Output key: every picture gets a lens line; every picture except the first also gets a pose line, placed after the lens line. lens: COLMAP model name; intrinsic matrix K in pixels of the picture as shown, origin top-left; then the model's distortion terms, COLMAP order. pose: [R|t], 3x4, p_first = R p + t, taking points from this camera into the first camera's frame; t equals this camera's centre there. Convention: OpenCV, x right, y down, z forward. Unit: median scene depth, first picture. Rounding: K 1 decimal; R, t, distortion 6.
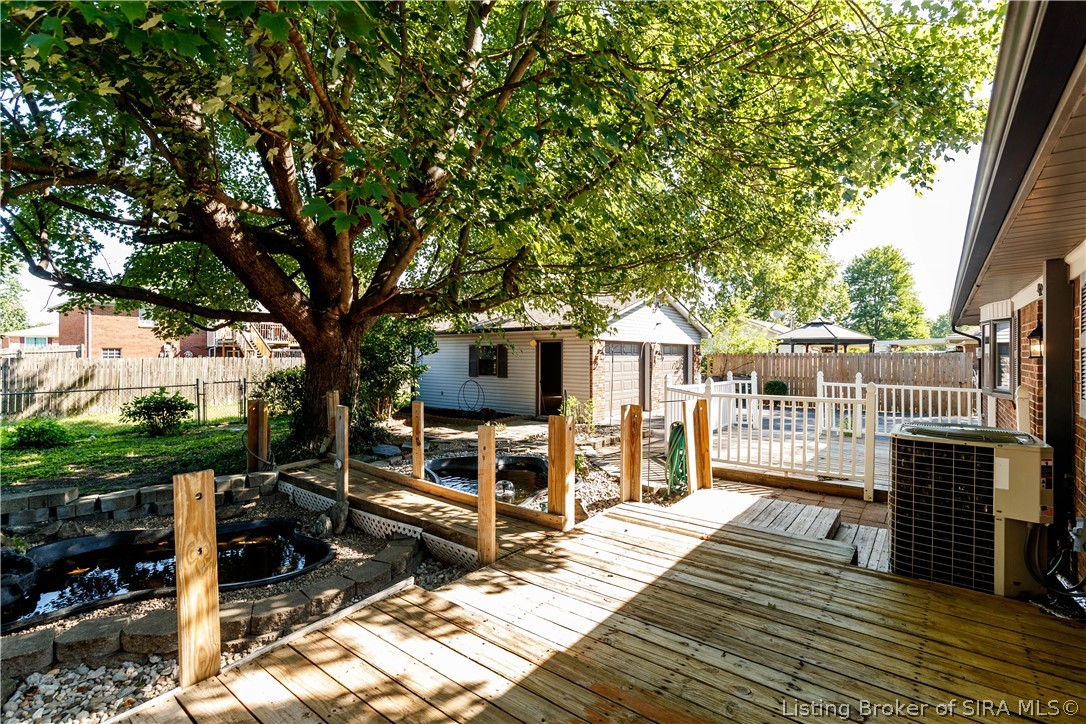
lens RADIAL K [[498.9, 0, 541.3], [0, 498.9, 358.1], [0, 0, 1]] dist [0.007746, -0.000540]
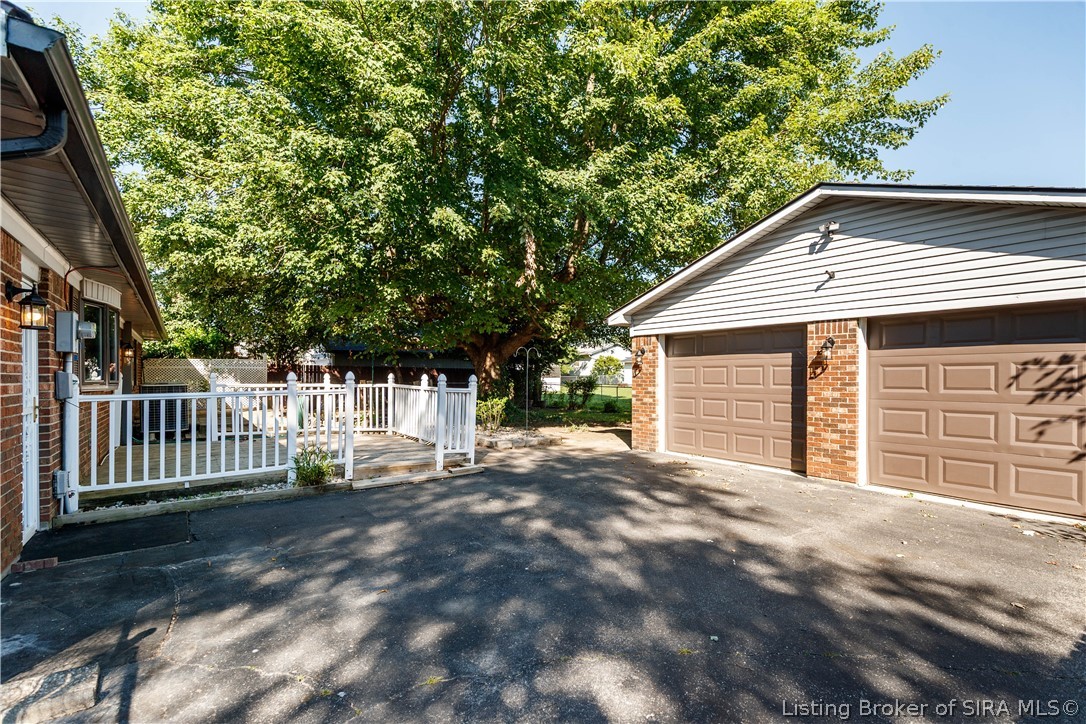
lens RADIAL K [[498.9, 0, 548.3], [0, 498.9, 366.2], [0, 0, 1]] dist [0.007746, -0.000540]
pose [[-0.254540, -0.002588, -0.967059, 0.286167], [0.003006, 0.999989, -0.003467, 0.003524], [0.967058, -0.003790, -0.254530, 0.355133]]
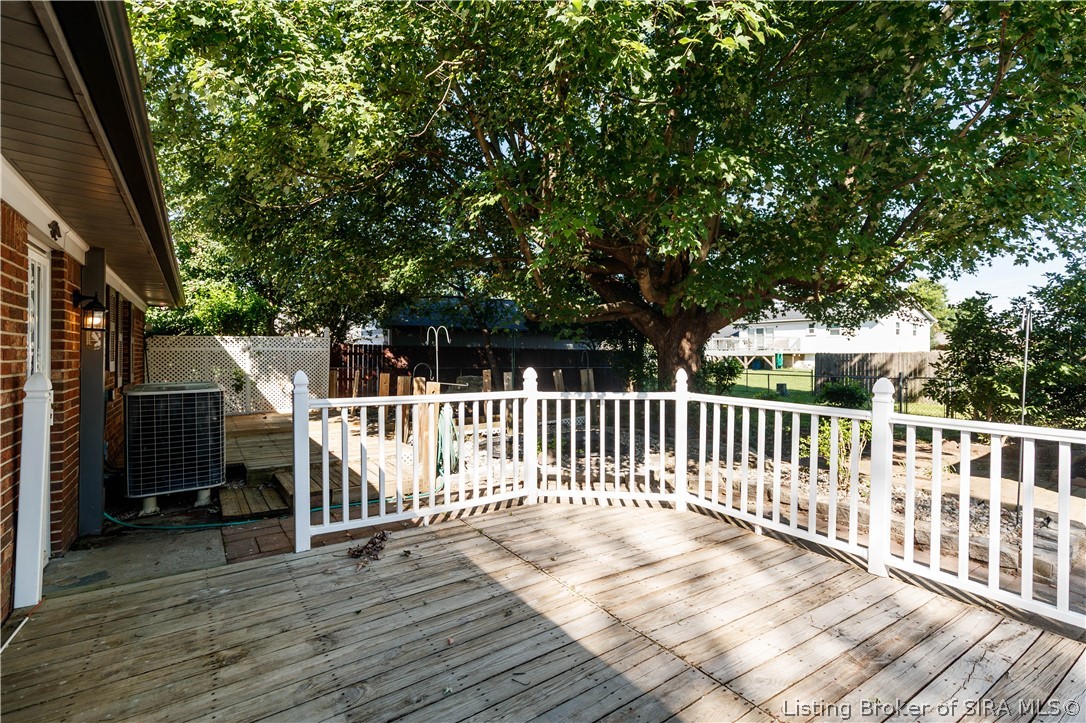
lens RADIAL K [[498.9, 0, 534.0], [0, 498.9, 356.9], [0, 0, 1]] dist [0.007746, -0.000540]
pose [[-0.295778, 0.016569, -0.955113, 0.164800], [-0.000846, 0.999845, 0.017608, 0.001221], [0.955256, 0.006016, -0.295718, 0.200537]]
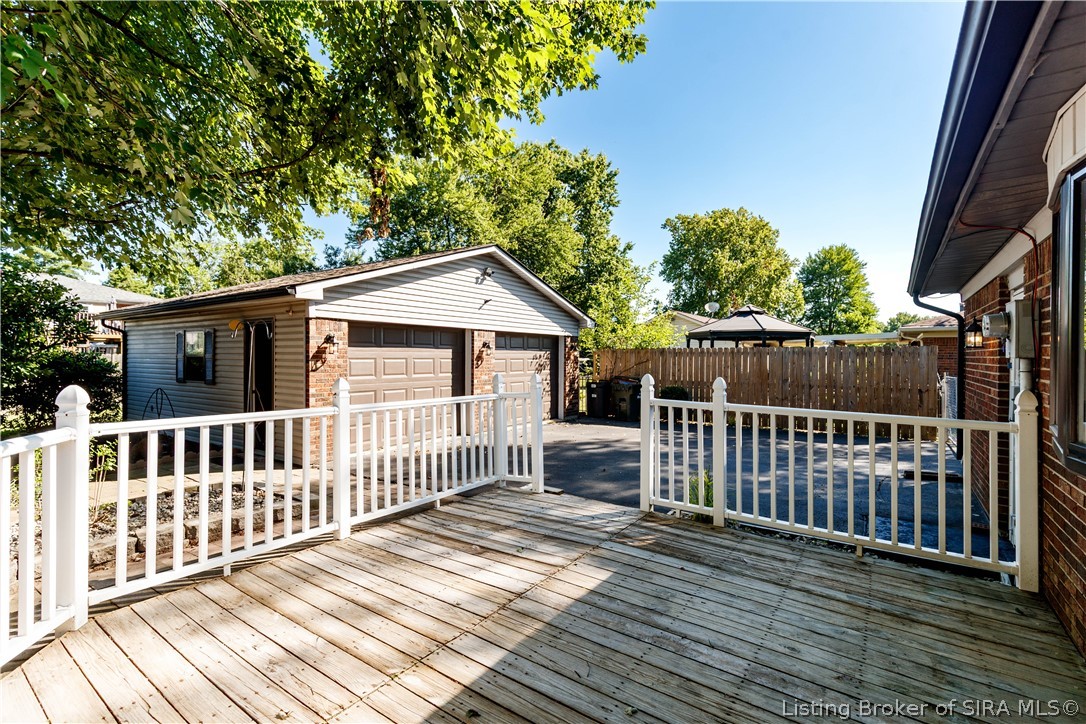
lens RADIAL K [[498.9, 0, 532.2], [0, 498.9, 363.6], [0, 0, 1]] dist [0.007746, -0.000540]
pose [[0.998695, -0.000530, 0.051067, 0.105346], [0.000075, 0.999960, 0.008915, 0.003047], [-0.051070, -0.008900, 0.998655, 0.133916]]
